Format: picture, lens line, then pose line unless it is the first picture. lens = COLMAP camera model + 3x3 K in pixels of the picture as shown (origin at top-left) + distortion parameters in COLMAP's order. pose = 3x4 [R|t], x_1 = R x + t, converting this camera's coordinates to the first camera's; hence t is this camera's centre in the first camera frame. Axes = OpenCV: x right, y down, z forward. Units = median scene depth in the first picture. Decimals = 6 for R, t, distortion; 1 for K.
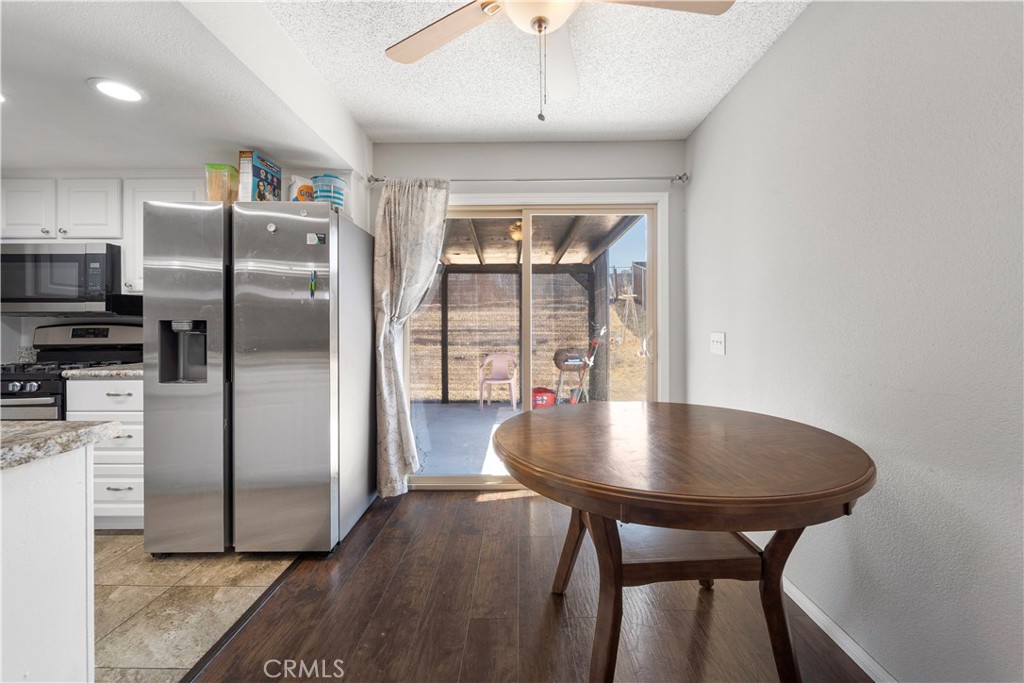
lens RADIAL K [[418.7, 0, 517.9], [0, 418.7, 324.0], [0, 0, 1]] dist [0.001244, -0.000235]
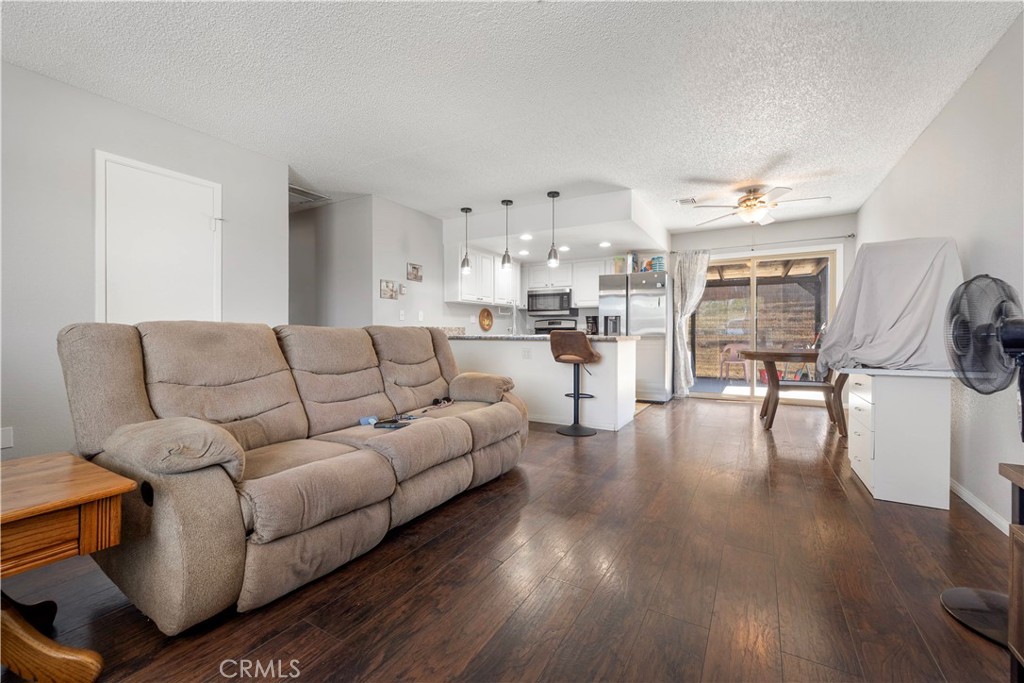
lens RADIAL K [[418.7, 0, 515.5], [0, 418.7, 335.5], [0, 0, 1]] dist [0.001244, -0.000235]
pose [[0.865335, 0.006040, -0.501158, 0.045371], [-0.001309, 0.999951, 0.009791, 0.070679], [0.501193, -0.007816, 0.865300, -1.311326]]
